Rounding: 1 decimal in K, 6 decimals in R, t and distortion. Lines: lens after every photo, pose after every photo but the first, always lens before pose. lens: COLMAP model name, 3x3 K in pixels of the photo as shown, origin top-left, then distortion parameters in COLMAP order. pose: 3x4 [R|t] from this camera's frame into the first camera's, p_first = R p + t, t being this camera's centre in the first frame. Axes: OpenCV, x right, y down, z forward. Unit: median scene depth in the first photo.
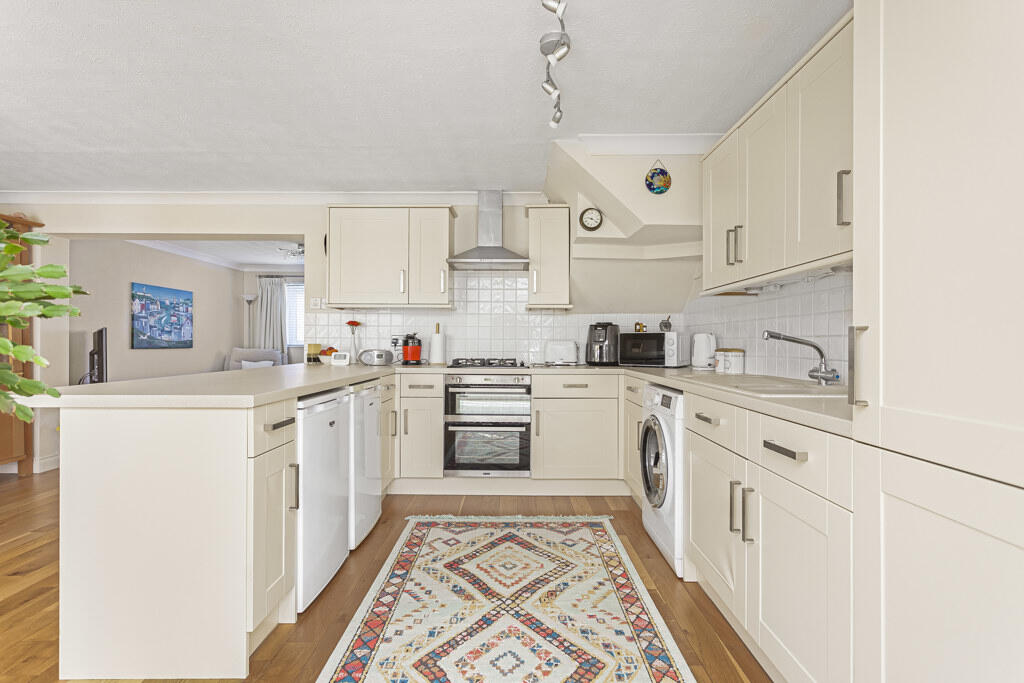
lens RADIAL K [[495.3, 0, 512.0], [0, 495.3, 337.8], [0, 0, 1]] dist [0.005008, 0.000577]
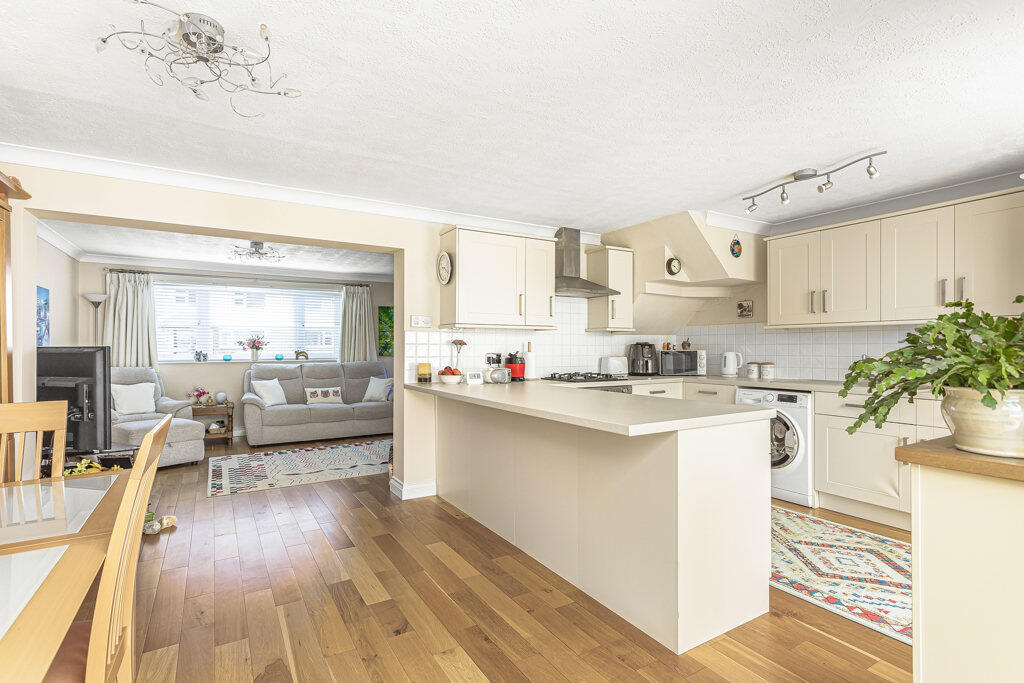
lens RADIAL K [[495.3, 0, 516.9], [0, 495.3, 341.9], [0, 0, 1]] dist [0.005008, 0.000577]
pose [[0.850519, 0.001543, 0.525942, -1.018823], [-0.000326, 0.999997, -0.002407, -0.037797], [-0.525944, 0.001876, 0.850517, 0.100014]]
